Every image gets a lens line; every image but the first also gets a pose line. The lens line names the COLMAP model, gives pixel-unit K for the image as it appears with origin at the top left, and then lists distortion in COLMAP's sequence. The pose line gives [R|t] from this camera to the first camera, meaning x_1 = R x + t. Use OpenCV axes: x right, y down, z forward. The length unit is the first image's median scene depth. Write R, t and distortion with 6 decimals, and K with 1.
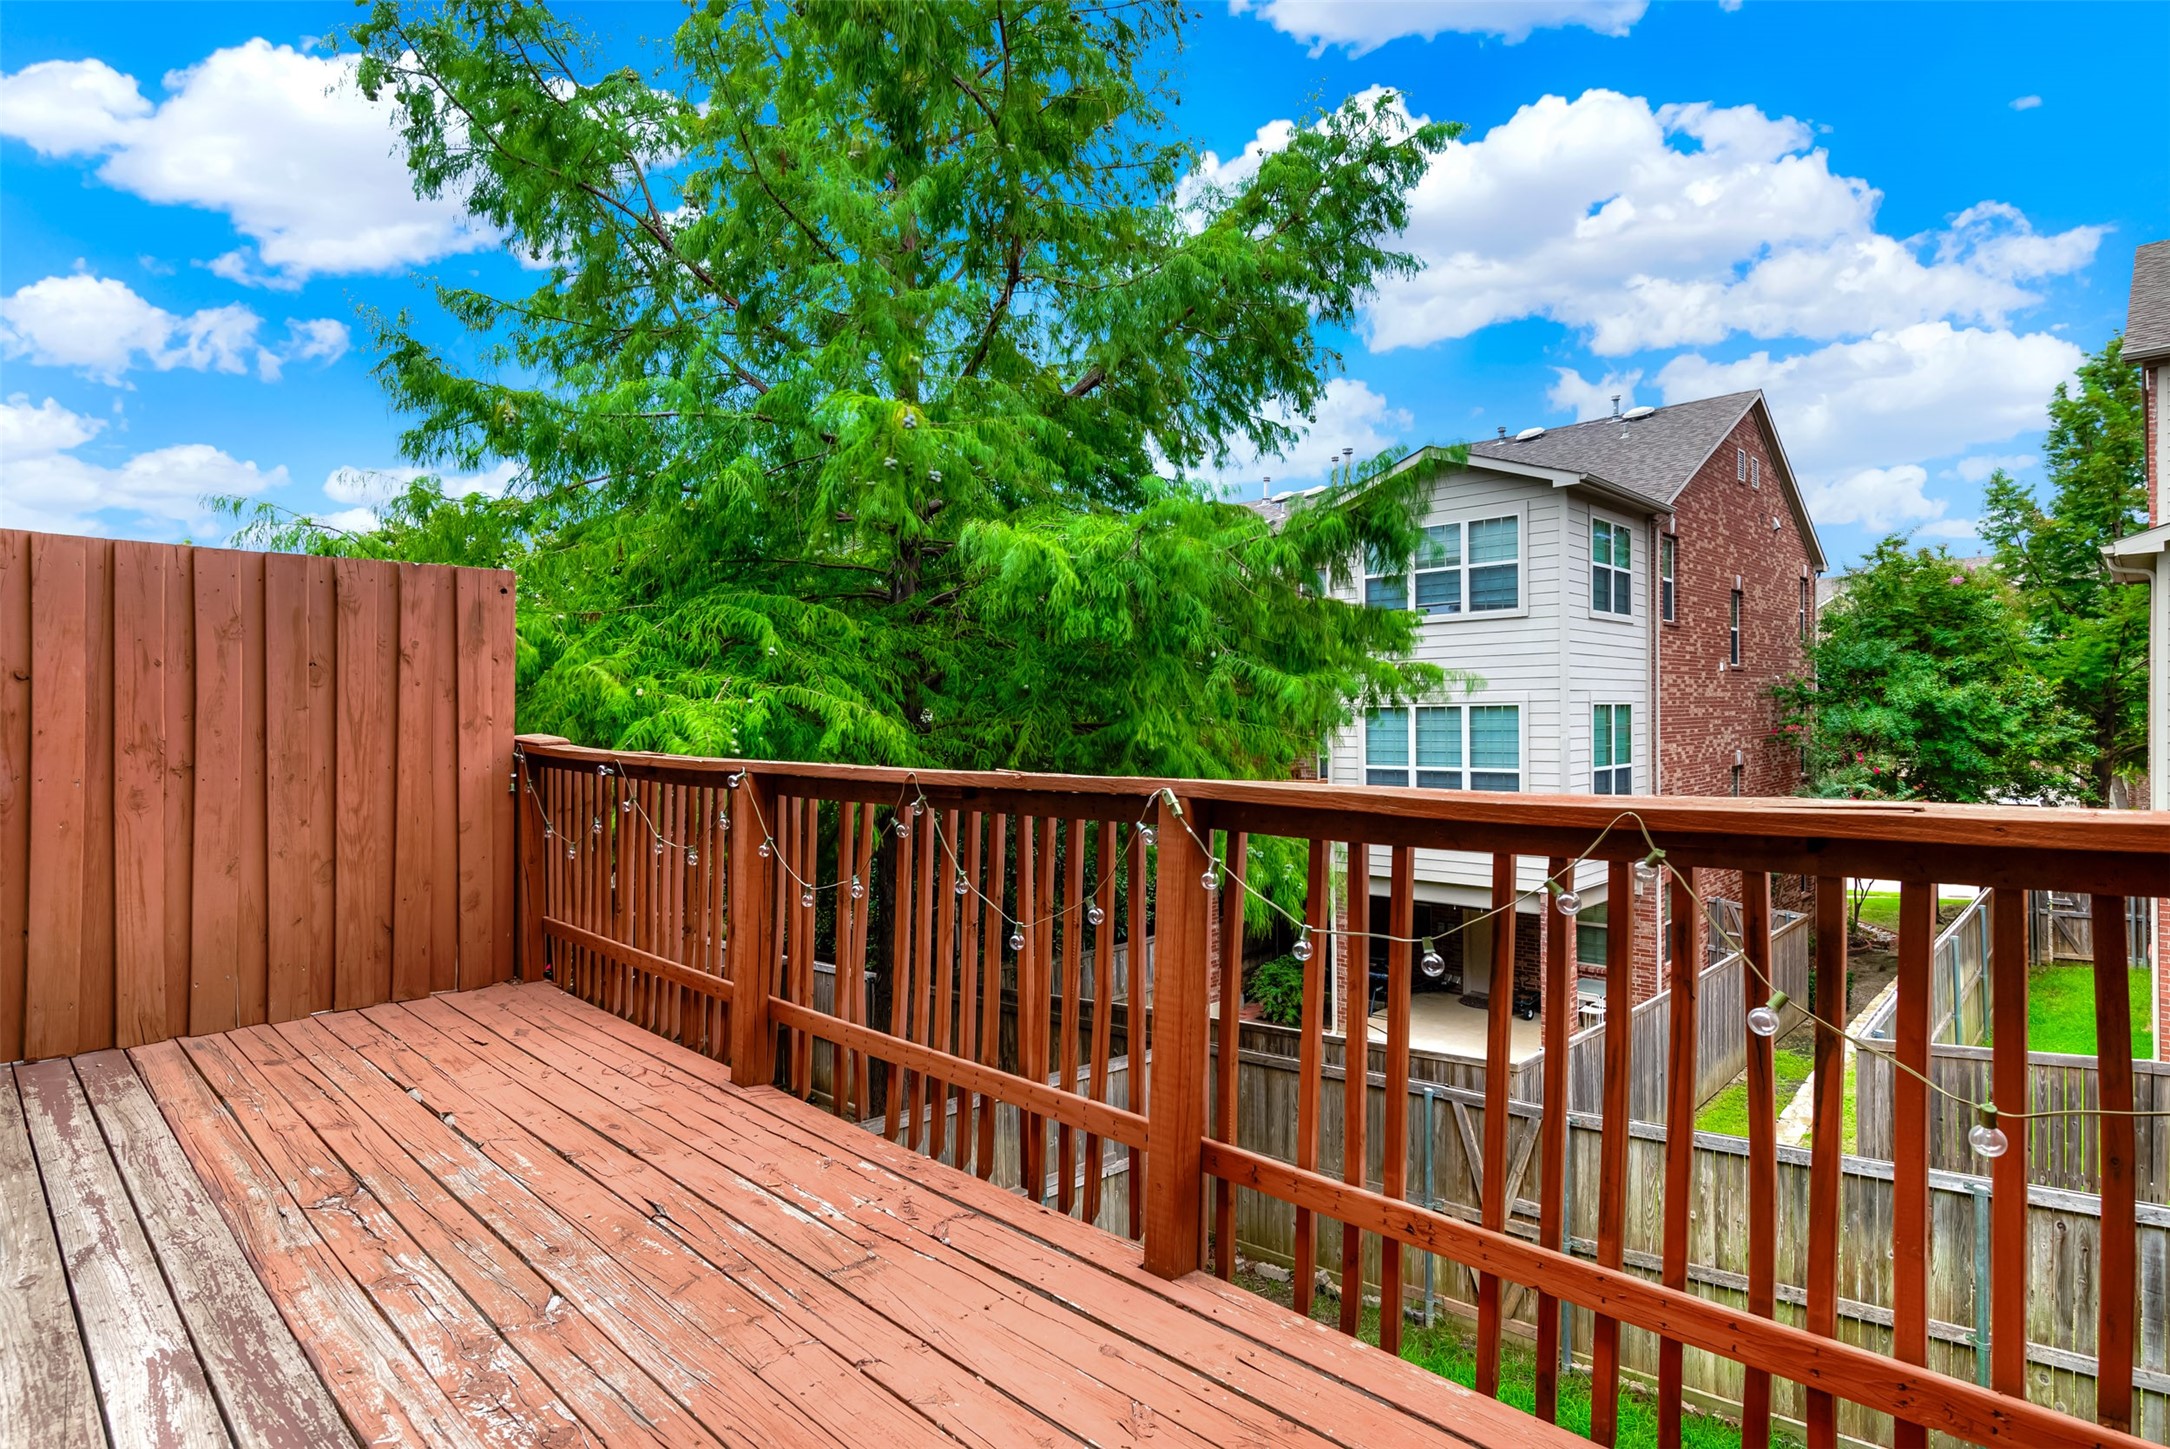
lens RADIAL K [[1116.5, 0, 1078.4], [0, 1116.5, 682.3], [0, 0, 1]] dist [0.005867, 0.011812]
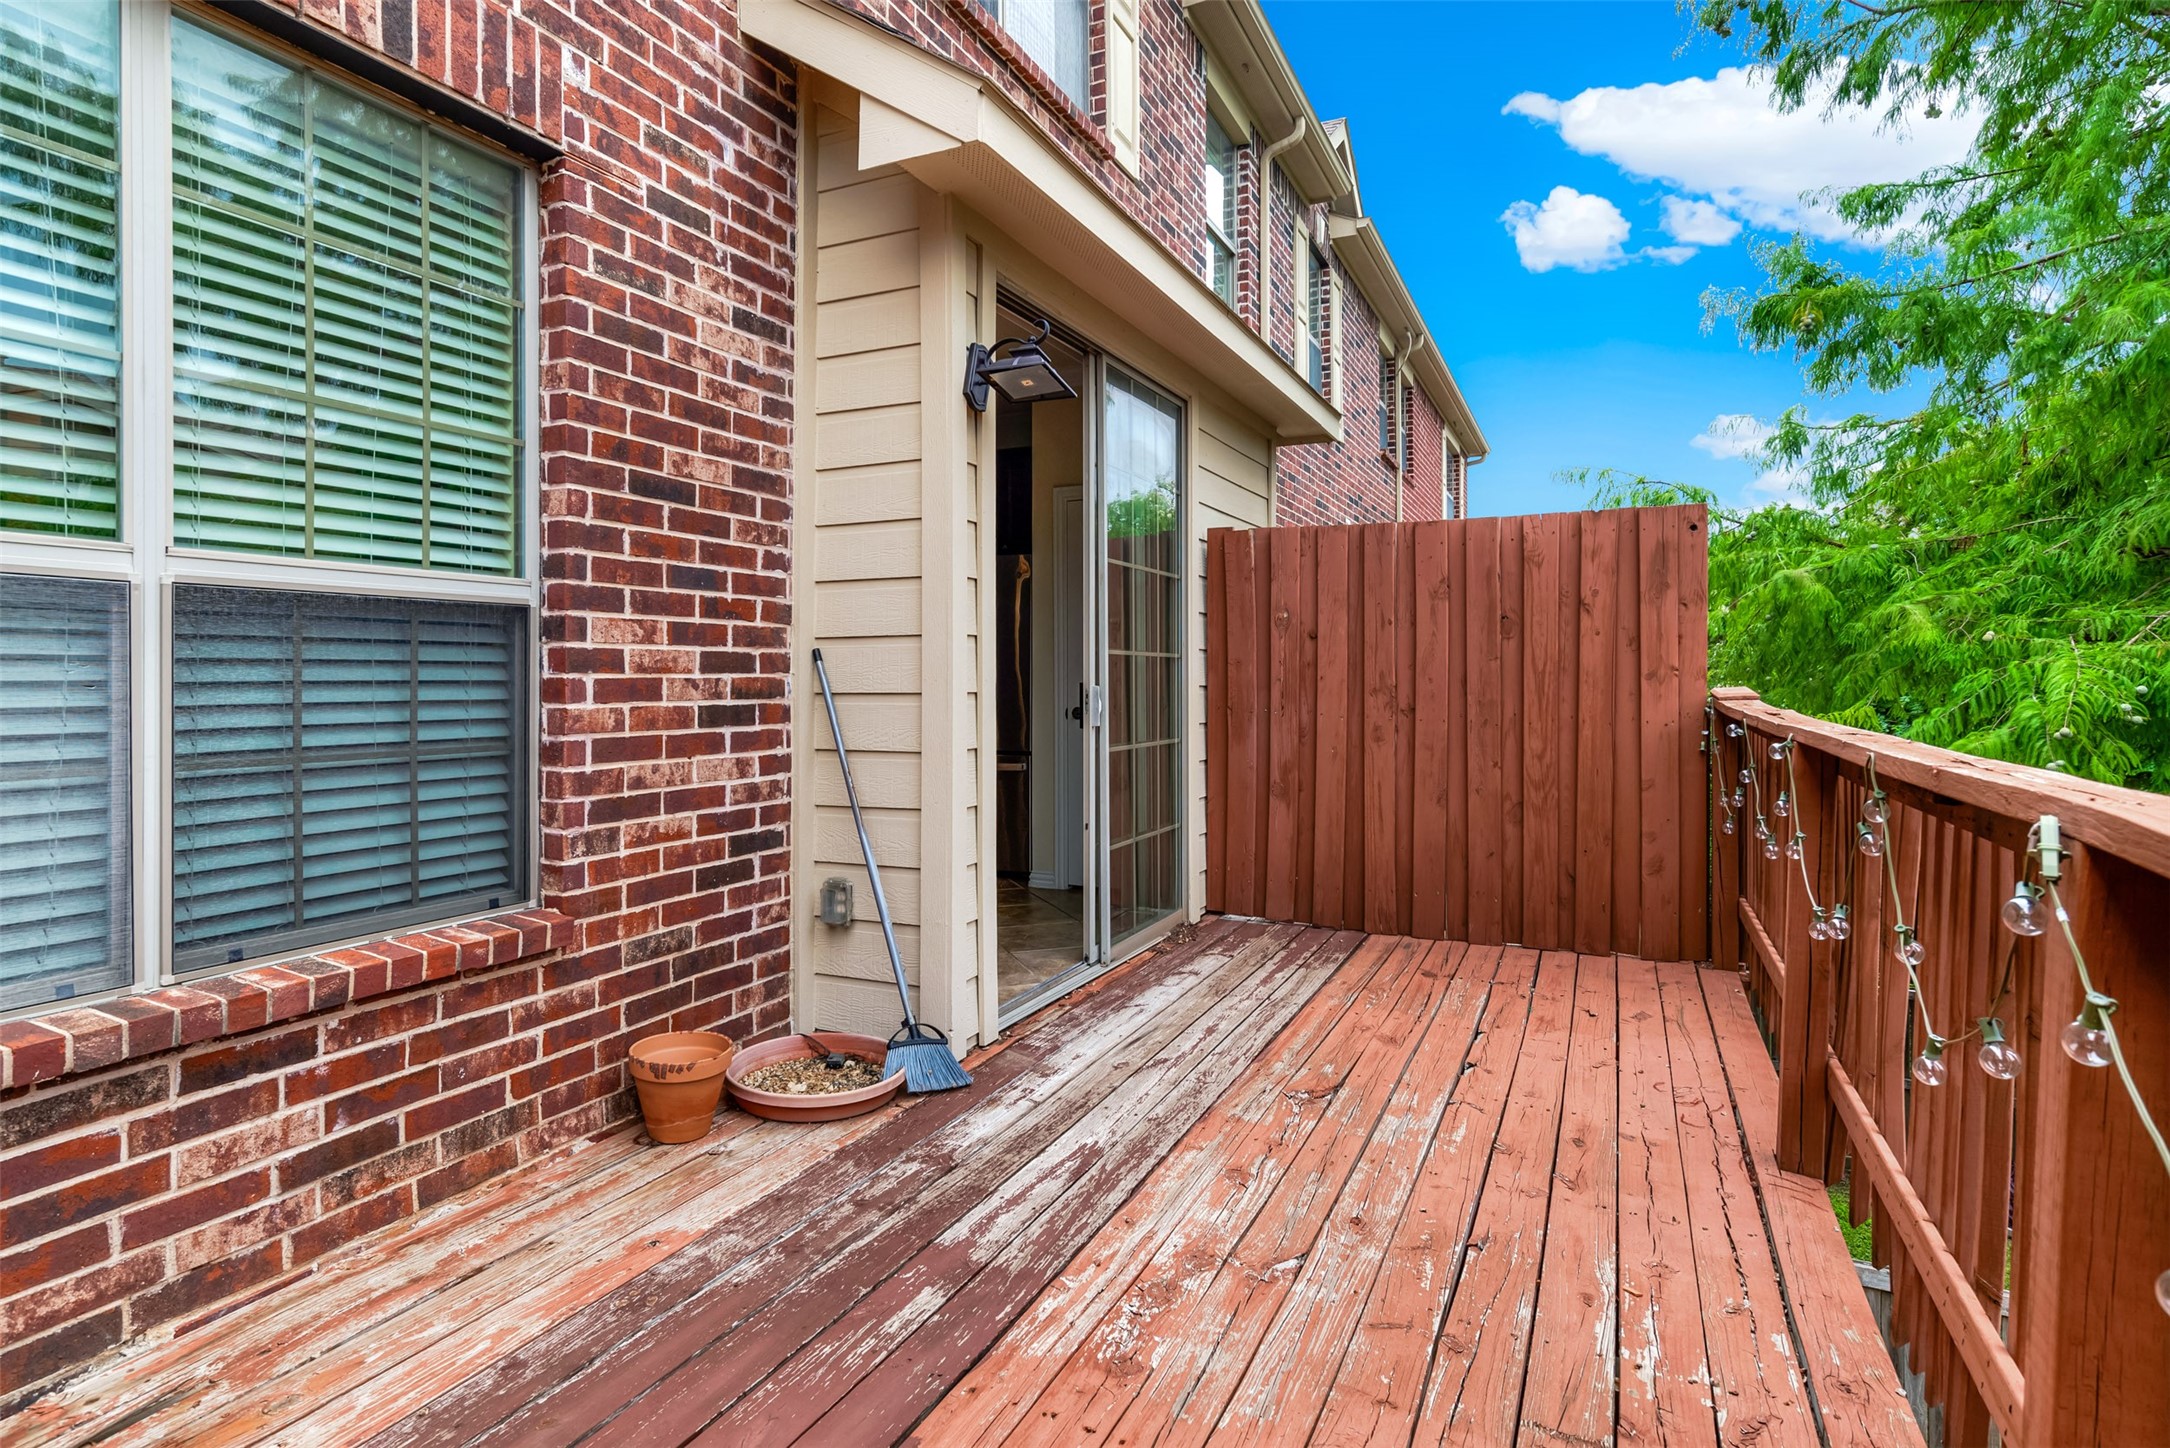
lens RADIAL K [[1144.8, 0, 1089.8], [0, 1144.8, 646.0], [0, 0, 1]] dist [0.000353, 0.014231]
pose [[0.338287, -0.017093, -0.940888, 0.243272], [0.025789, 0.999628, -0.008888, 0.012428], [0.940689, -0.021258, 0.338602, 0.298567]]
